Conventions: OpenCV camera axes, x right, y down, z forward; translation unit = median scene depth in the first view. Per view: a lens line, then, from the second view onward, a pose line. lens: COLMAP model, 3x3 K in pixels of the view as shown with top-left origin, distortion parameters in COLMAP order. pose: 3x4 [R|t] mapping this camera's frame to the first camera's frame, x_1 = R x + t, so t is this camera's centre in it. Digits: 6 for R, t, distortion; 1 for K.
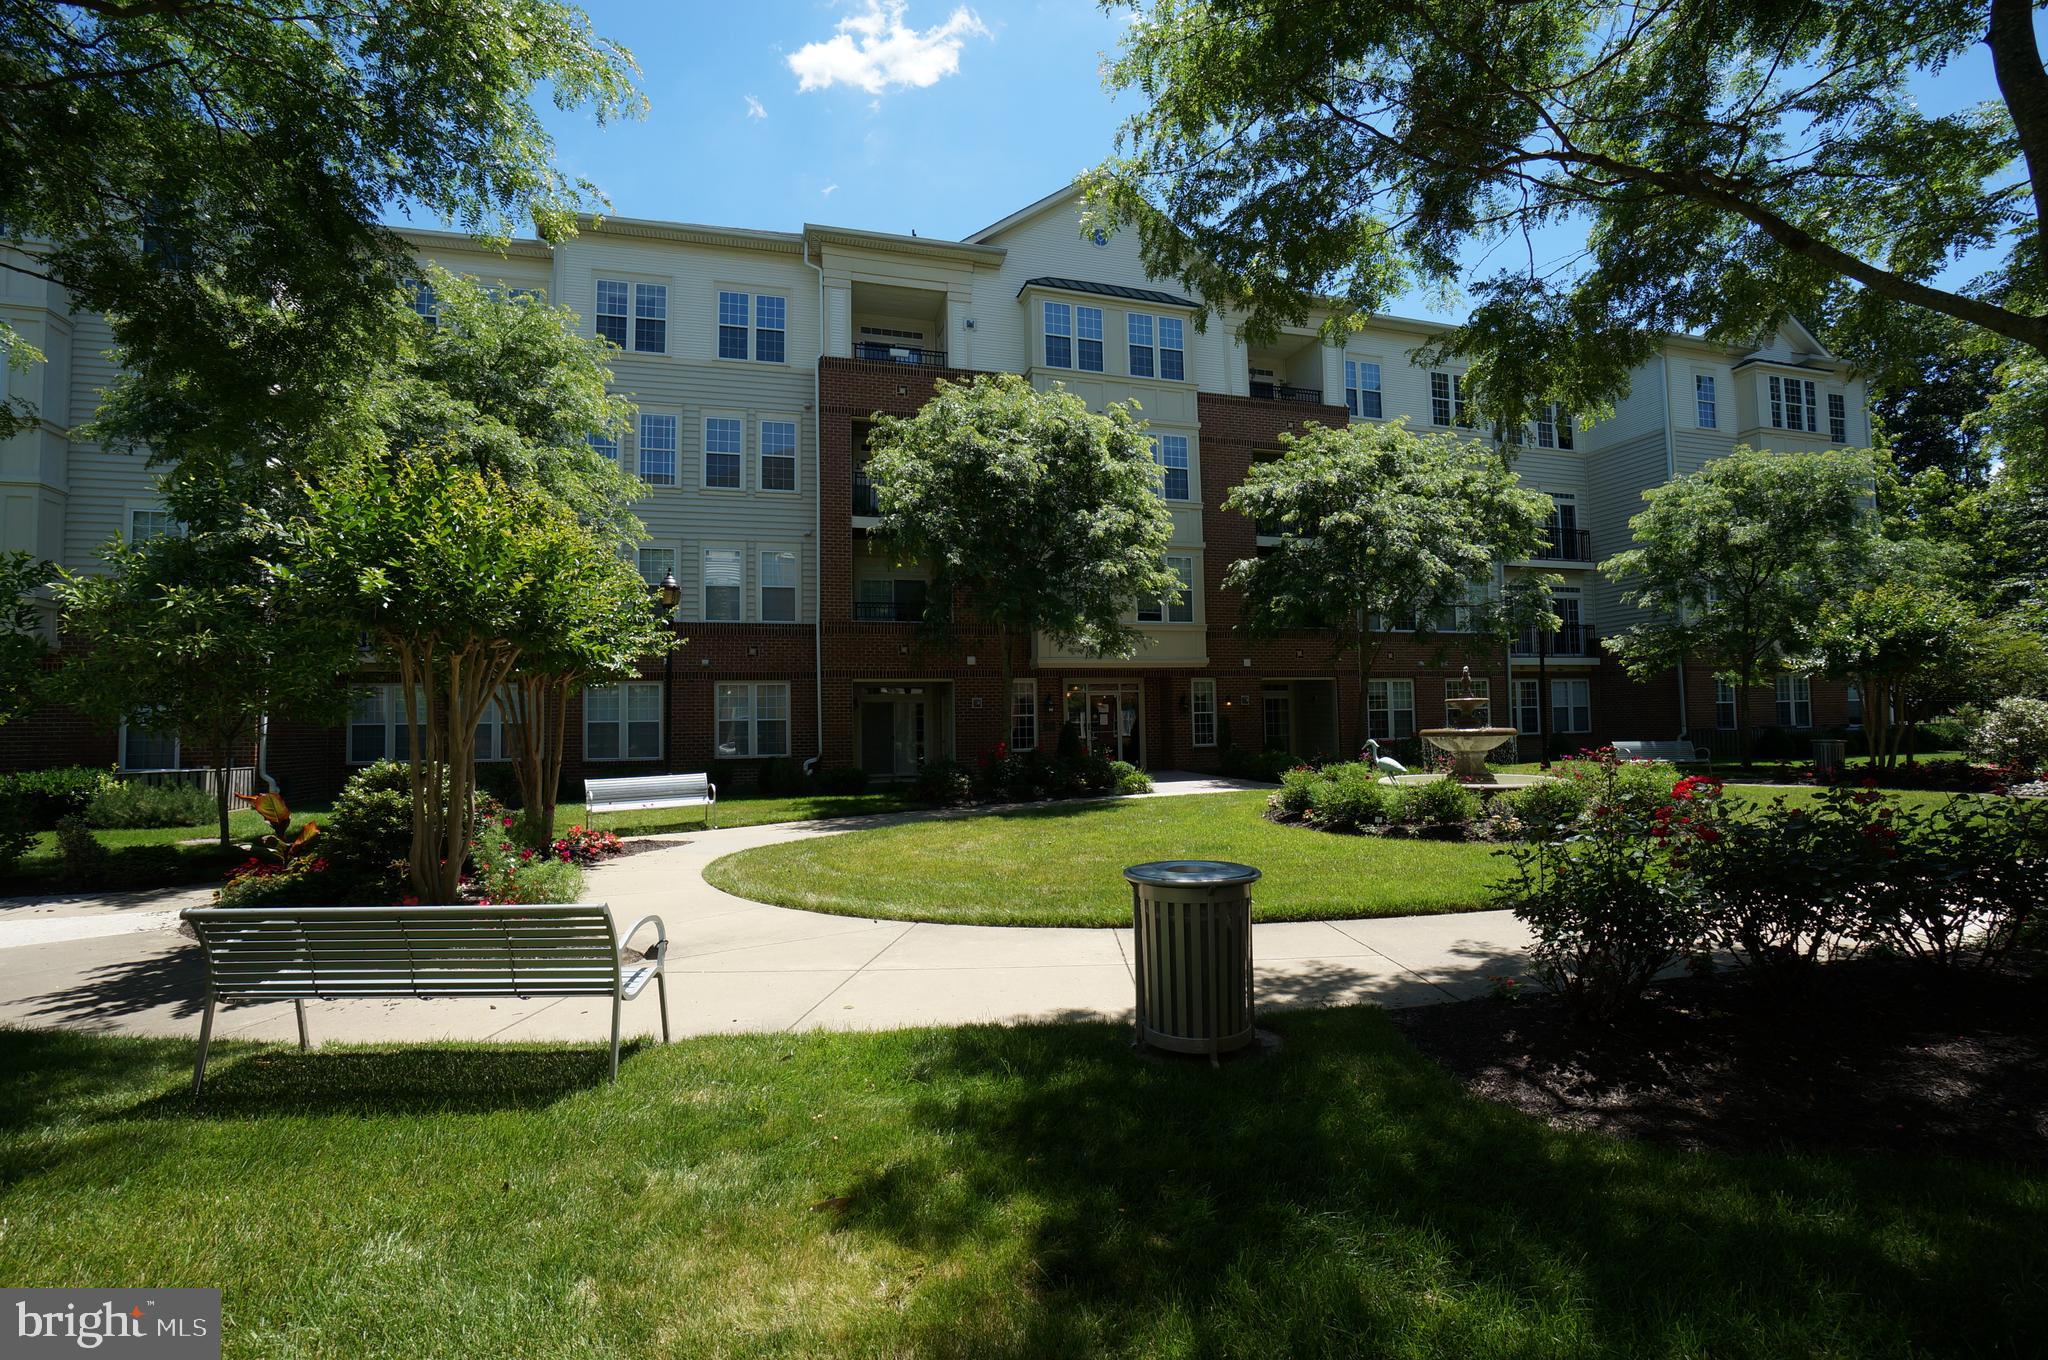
lens RADIAL K [[956.6, 0, 989.3], [0, 956.6, 681.4], [0, 0, 1]] dist [-0.091234, 0.052663]
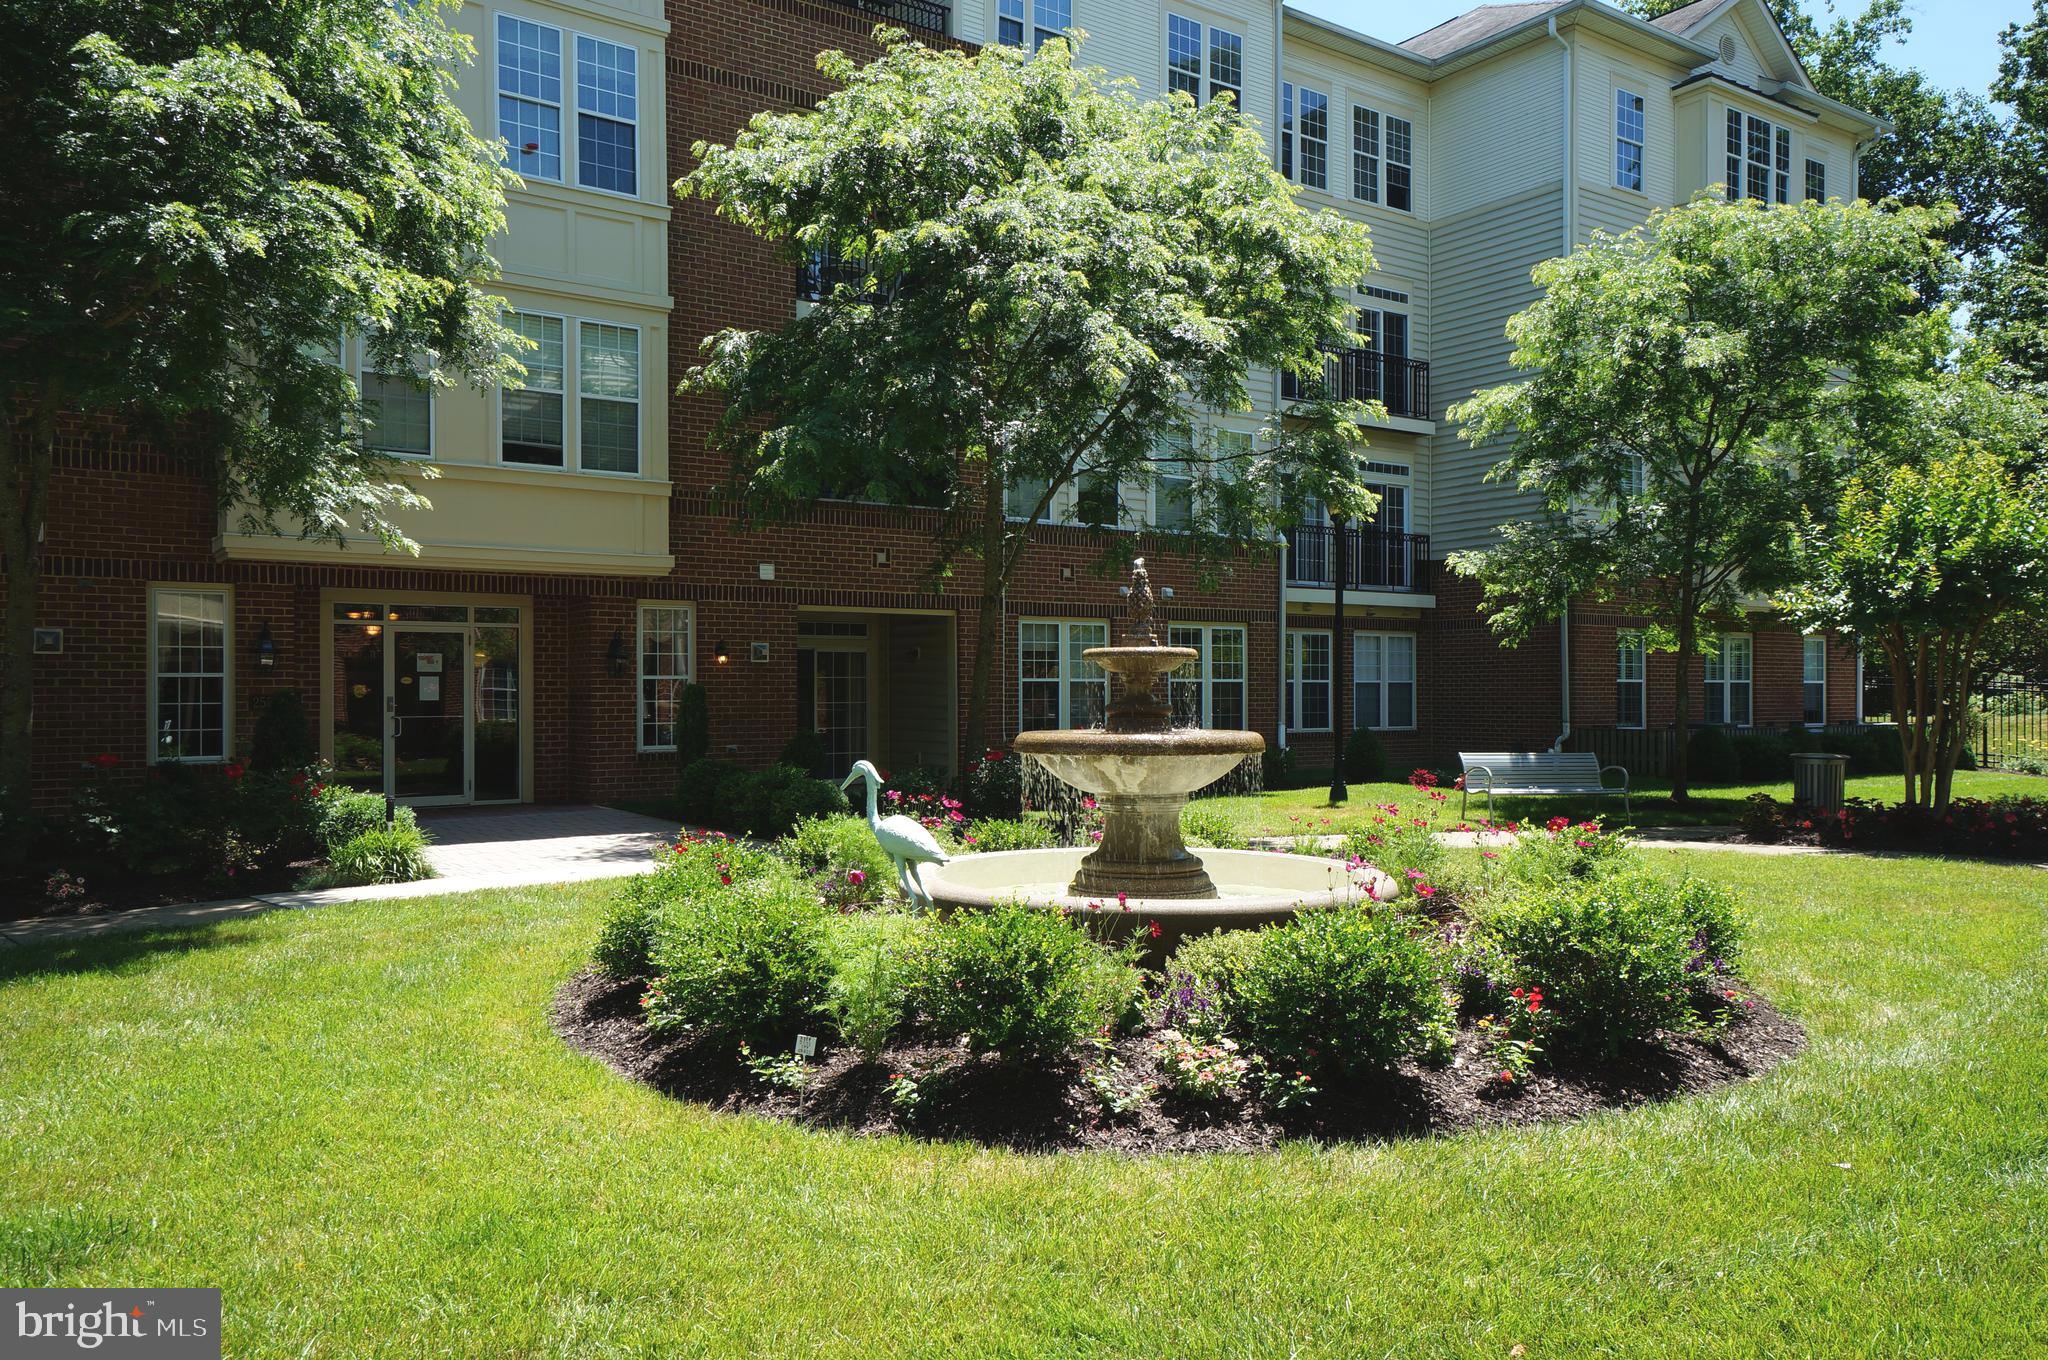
lens RADIAL K [[1602.8, 0, 1022.4], [0, 1602.8, 649.3], [0, 0, 1]] dist [0.097683, 0.001019]
pose [[0.942691, 0.026246, 0.332634, 0.142928], [-0.031272, 0.999463, 0.009763, 0.007208], [-0.332200, -0.019606, 0.943005, 0.234590]]
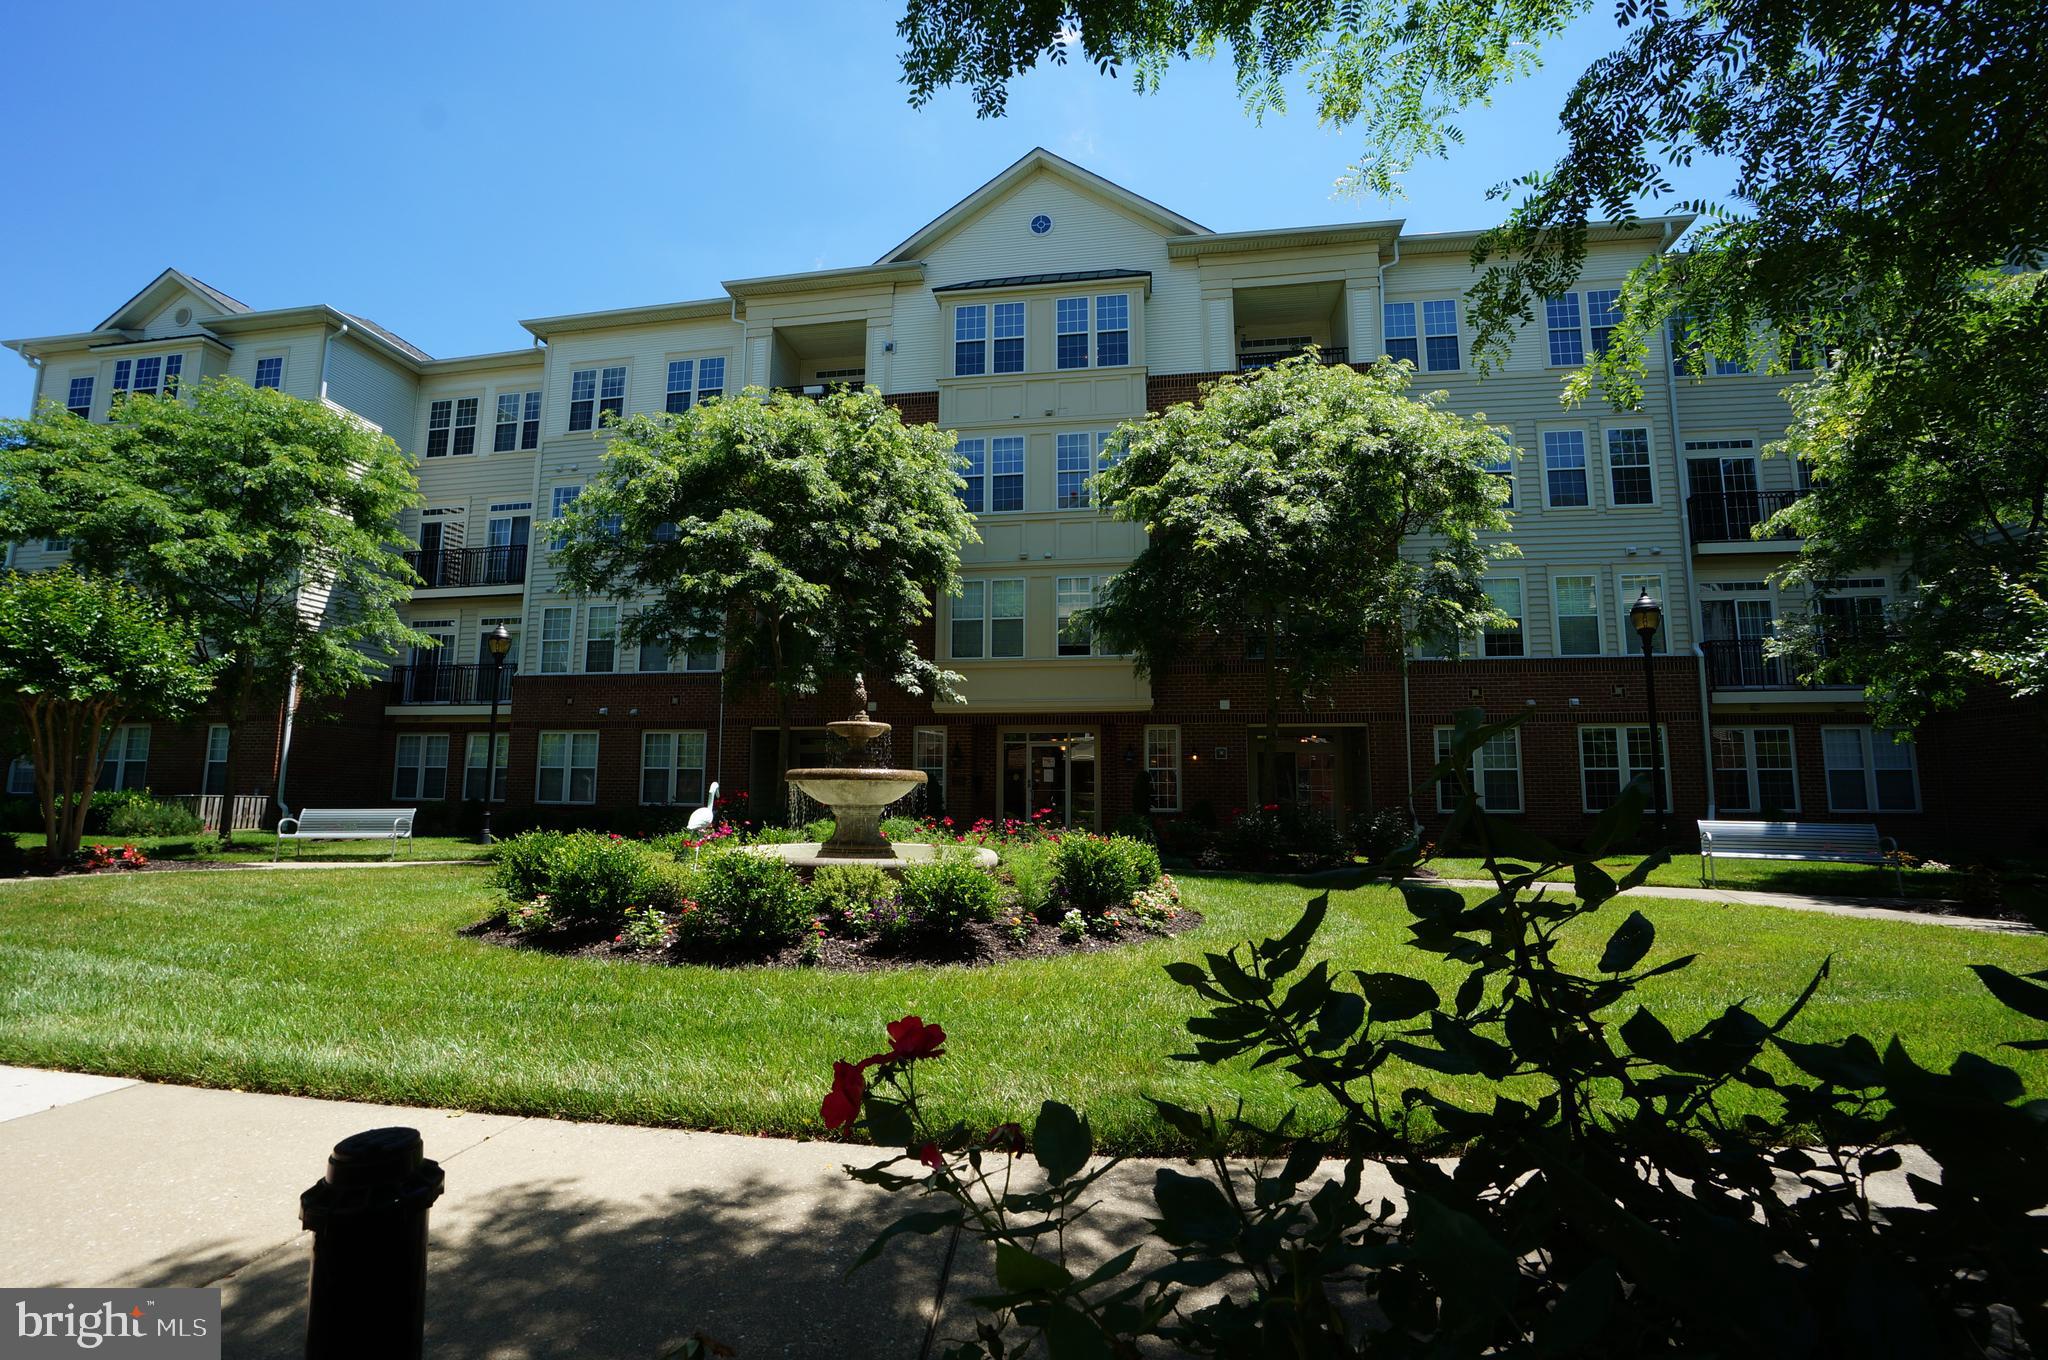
lens RADIAL K [[956.6, 0, 989.3], [0, 956.6, 681.4], [0, 0, 1]] dist [-0.091234, 0.052663]
pose [[0.885428, -0.030337, -0.463786, 0.518321], [-0.004664, 0.997237, -0.074136, 0.021660], [0.464753, 0.067805, 0.882840, 0.255443]]
